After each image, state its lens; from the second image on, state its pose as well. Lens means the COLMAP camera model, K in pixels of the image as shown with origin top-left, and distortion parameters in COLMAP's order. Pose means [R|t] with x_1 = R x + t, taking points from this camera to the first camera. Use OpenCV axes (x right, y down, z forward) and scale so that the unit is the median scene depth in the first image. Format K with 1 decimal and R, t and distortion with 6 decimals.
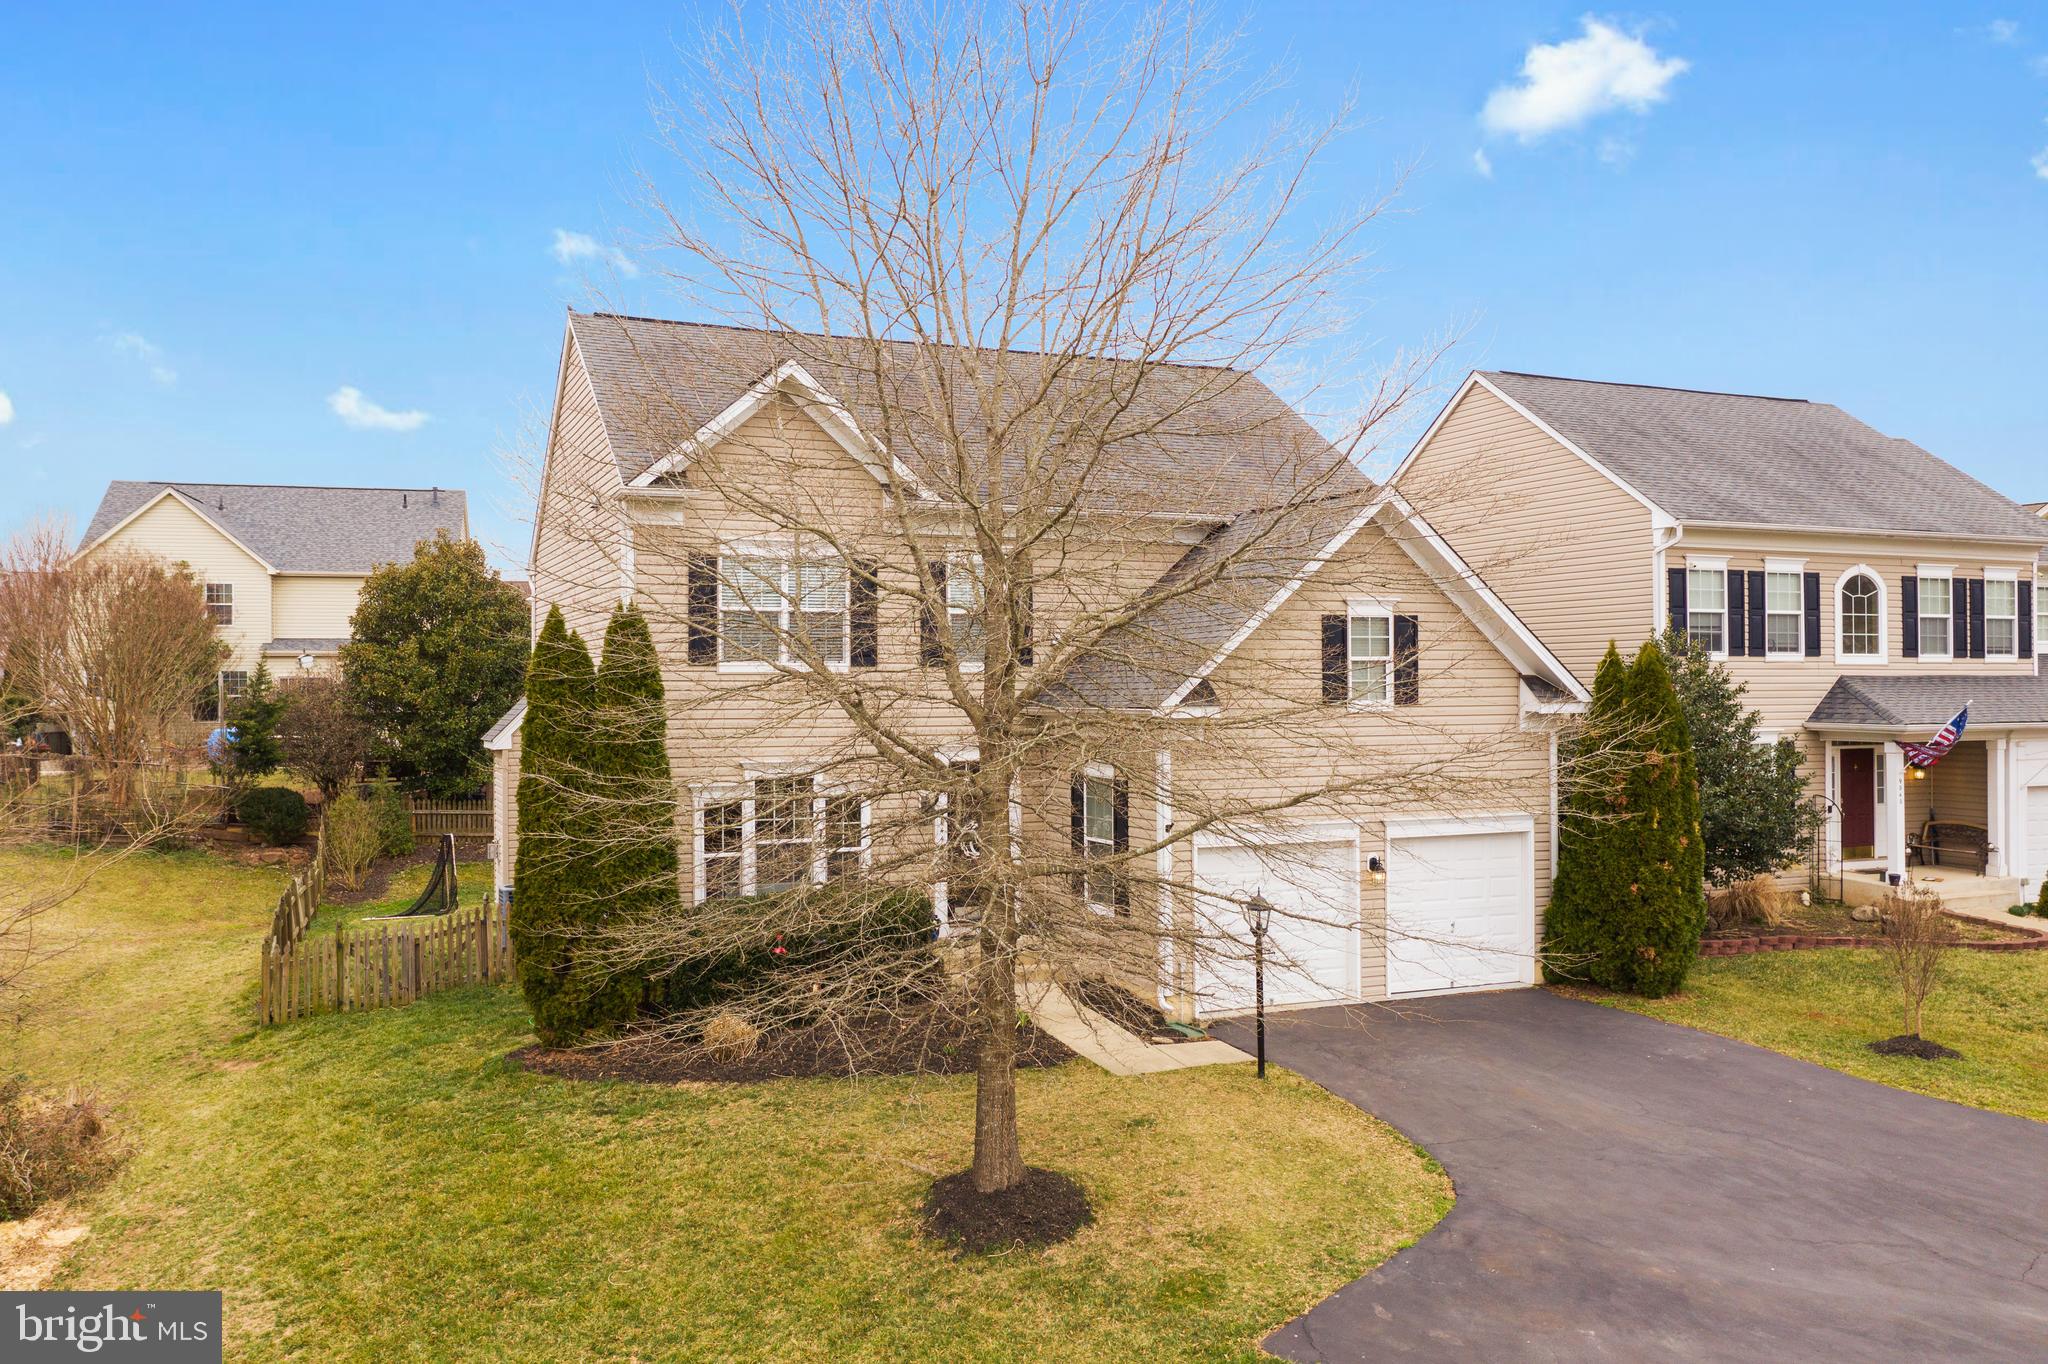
lens RADIAL K [[1624.6, 0, 1022.6], [0, 1624.6, 680.4], [0, 0, 1]] dist [-0.014522, 0.008541]
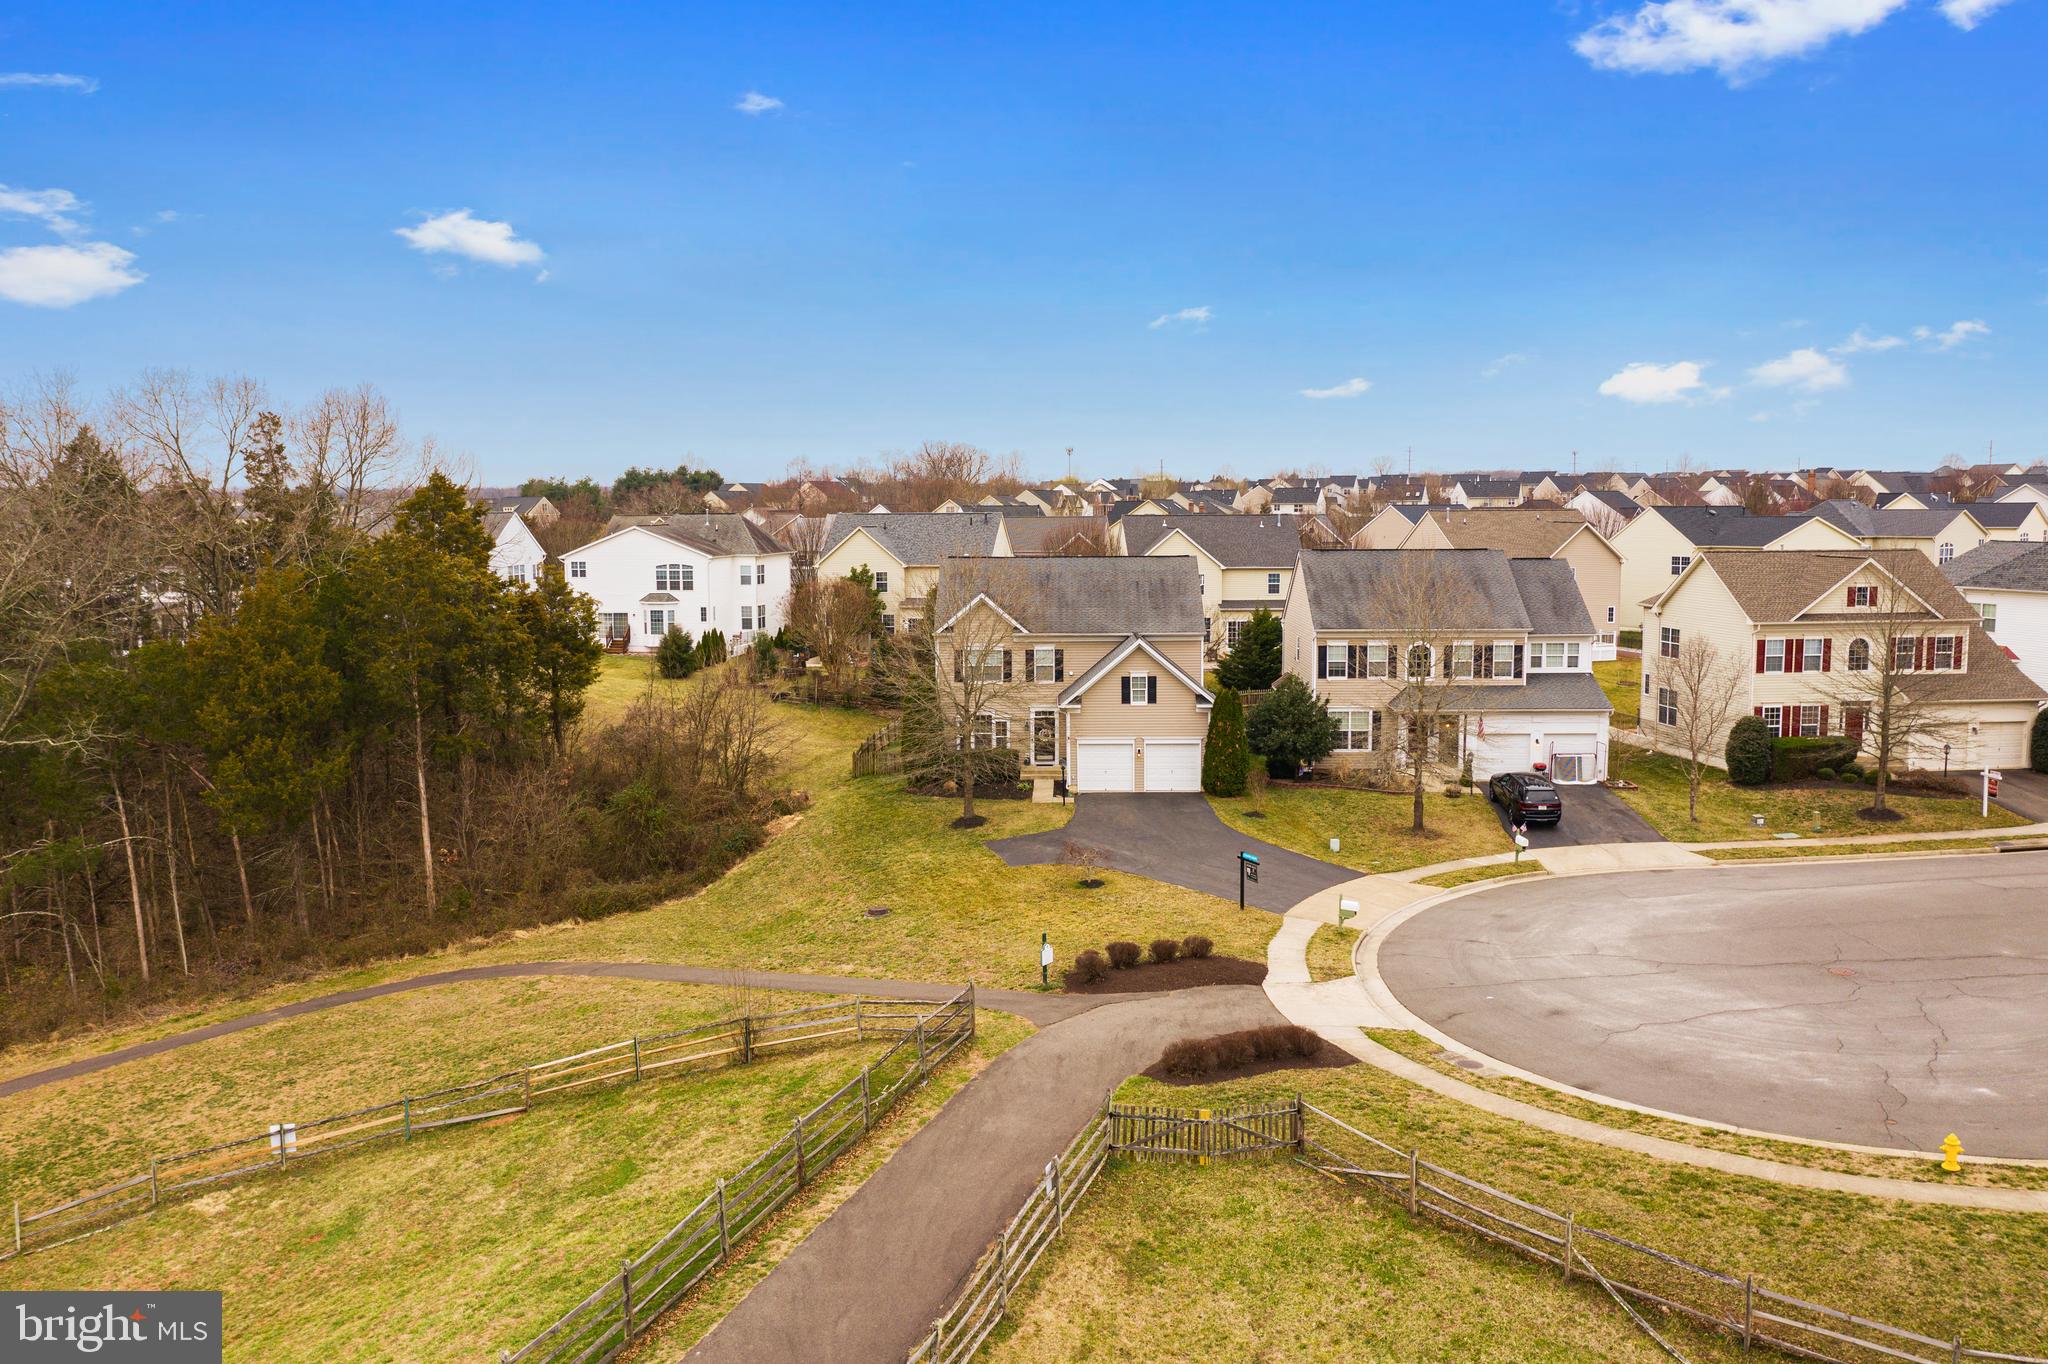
lens RADIAL K [[1624.6, 0, 1025.7], [0, 1624.6, 683.5], [0, 0, 1]] dist [-0.014522, 0.008541]
pose [[0.909319, 0.044737, -0.413687, 1.342571], [0.004068, 0.993200, 0.116349, -0.402039], [0.416079, -0.107481, 0.902954, -2.030876]]
